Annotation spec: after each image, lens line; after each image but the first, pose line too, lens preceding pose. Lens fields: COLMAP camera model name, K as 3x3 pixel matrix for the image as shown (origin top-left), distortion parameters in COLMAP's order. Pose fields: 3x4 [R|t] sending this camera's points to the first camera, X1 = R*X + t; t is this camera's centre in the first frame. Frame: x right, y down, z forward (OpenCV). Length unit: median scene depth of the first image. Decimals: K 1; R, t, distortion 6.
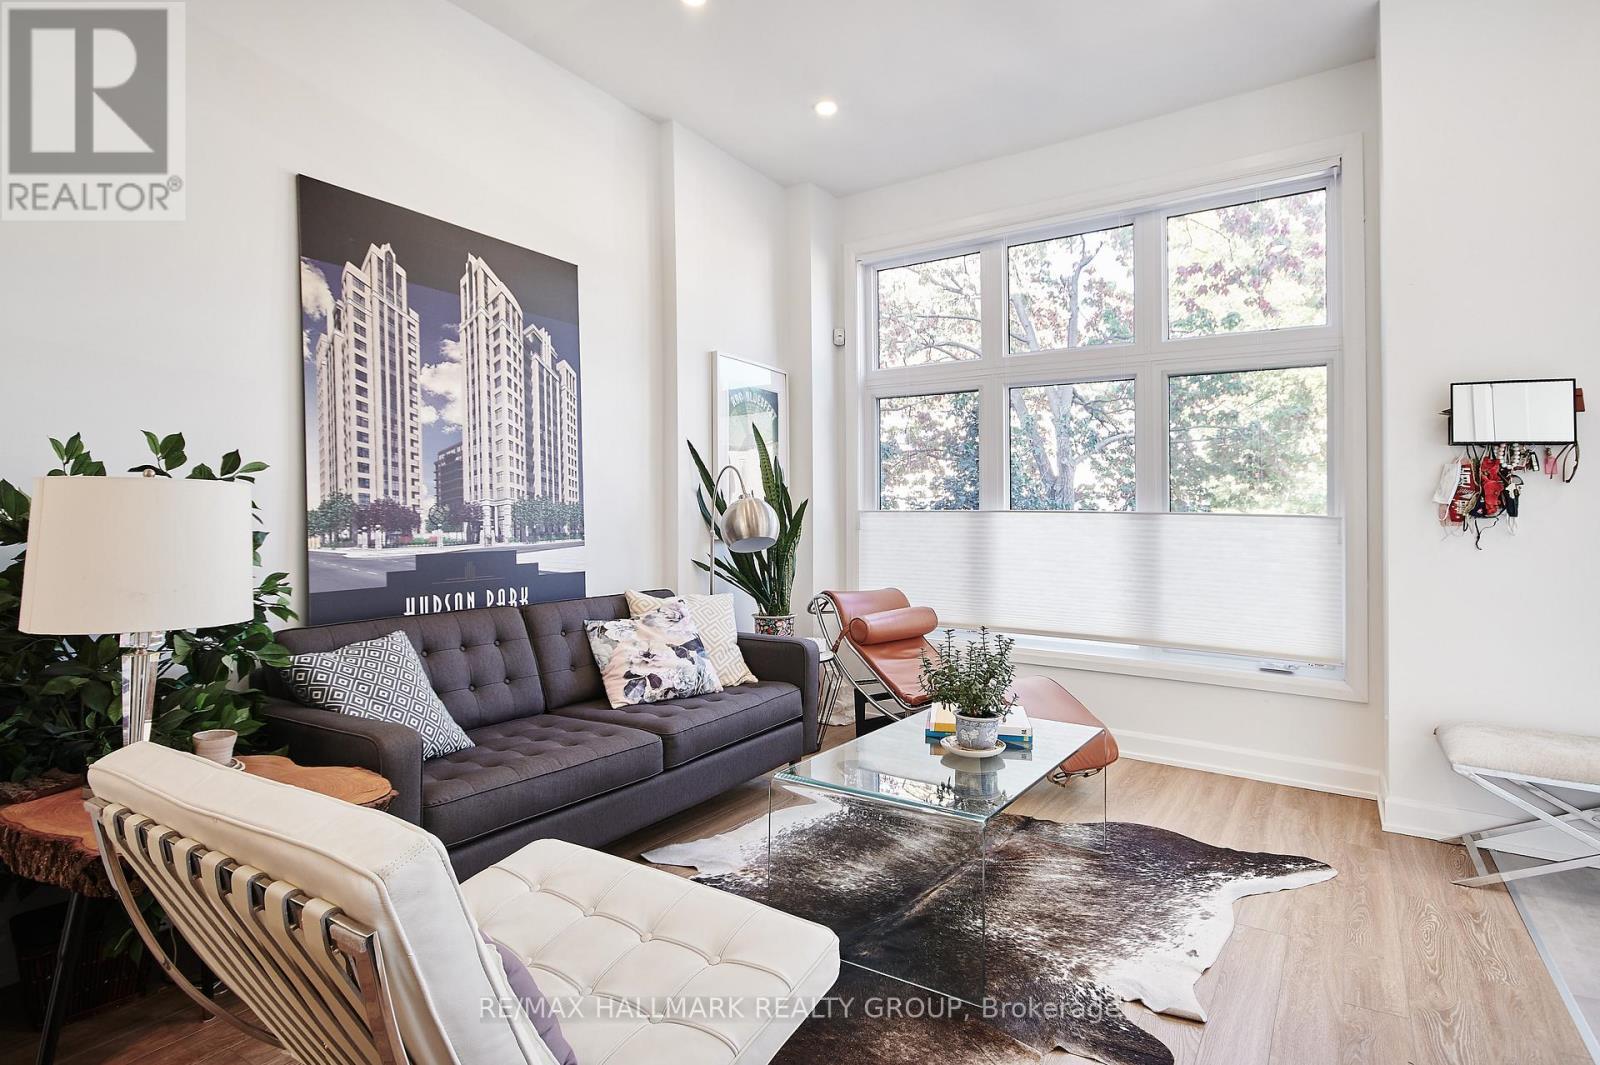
lens RADIAL K [[885.1, 0, 767.5], [0, 885.1, 482.1], [0, 0, 1]] dist [-0.001459, 0.059043]
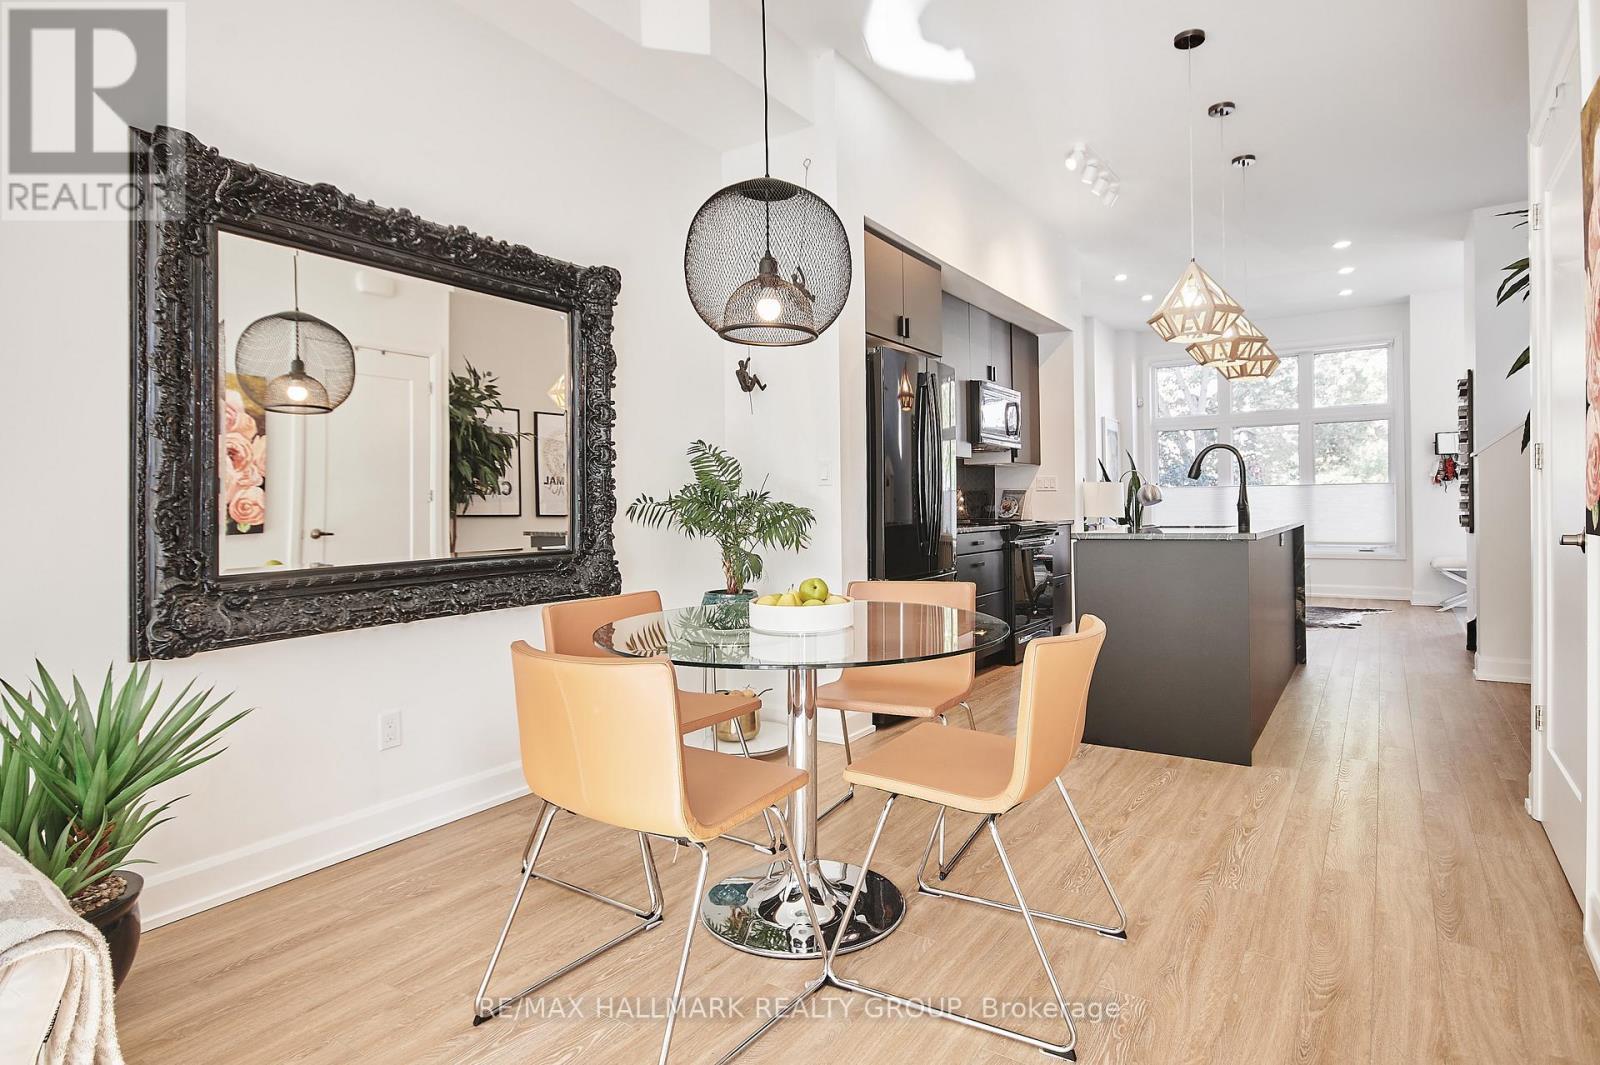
lens RADIAL K [[964.3, 0, 778.7], [0, 964.3, 496.1], [0, 0, 1]] dist [-0.014745, 0.067941]
pose [[0.999291, -0.034163, 0.015832, -1.212697], [0.033730, 0.999070, 0.026872, -0.059031], [-0.016736, -0.026319, 0.999513, -1.812037]]
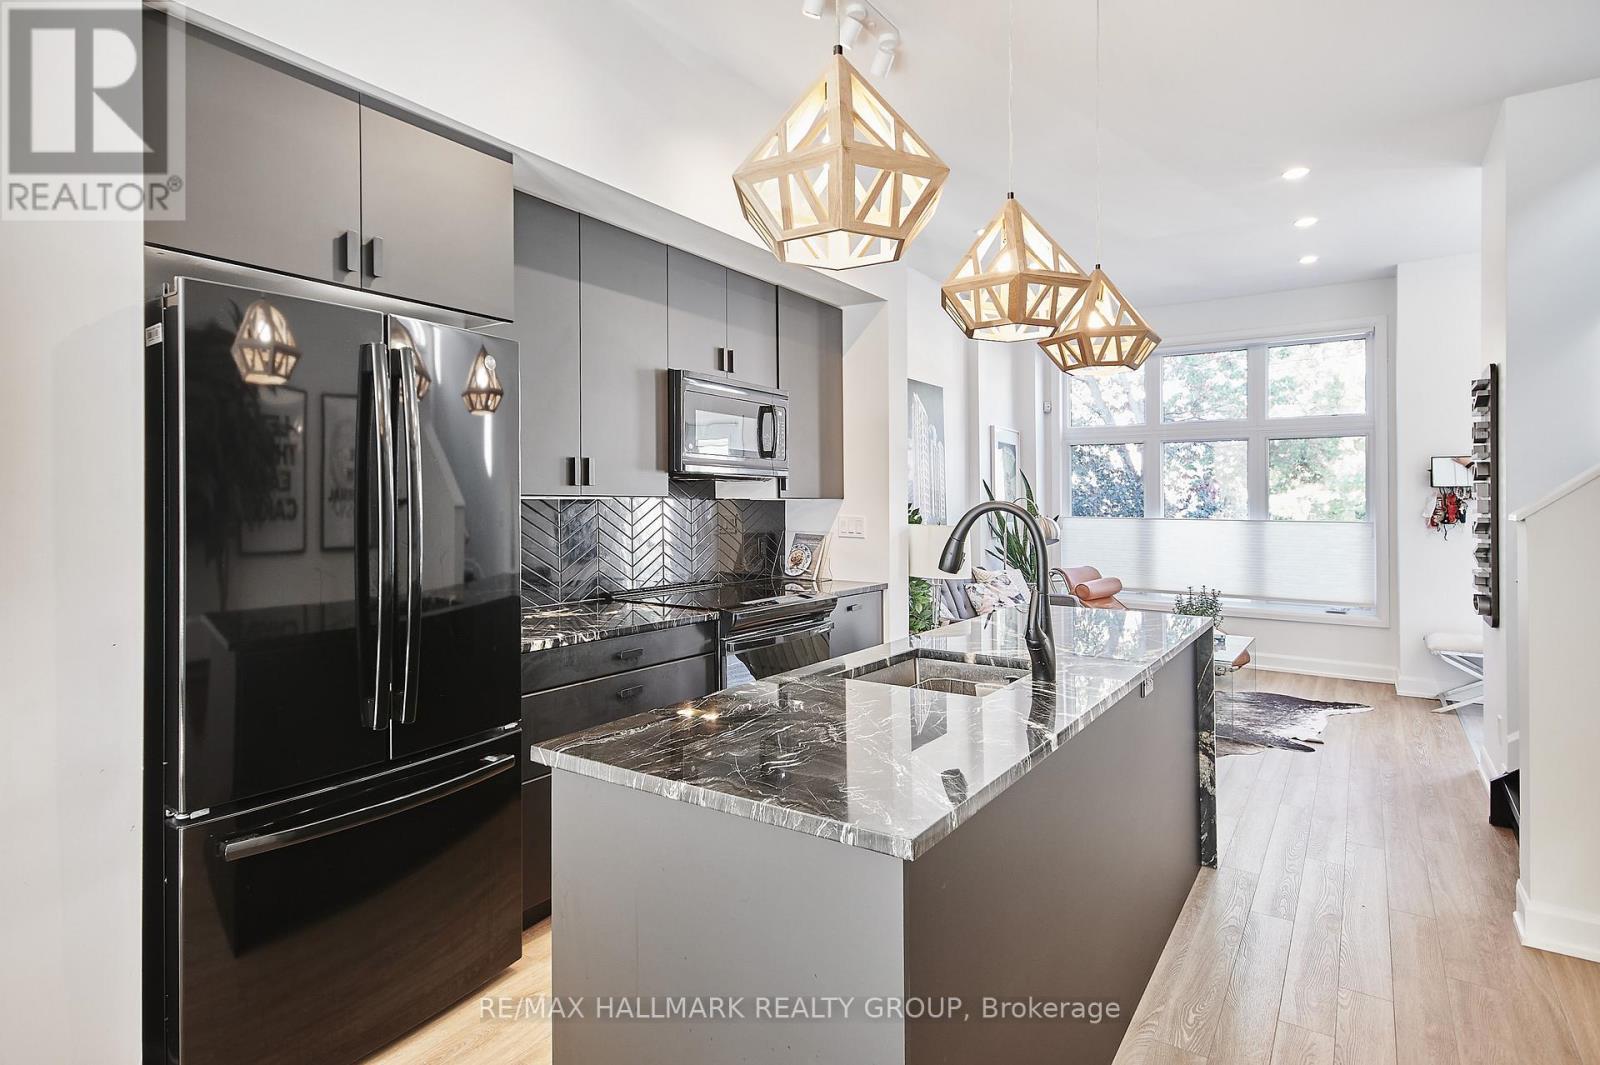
lens RADIAL K [[871.6, 0, 805.9], [0, 871.6, 477.6], [0, 0, 1]] dist [0.032470, -0.000831]
pose [[0.999782, -0.019941, 0.006269, -0.567104], [0.019835, 0.999668, 0.016440, -0.114829], [-0.006595, -0.016312, 0.999845, -0.849990]]
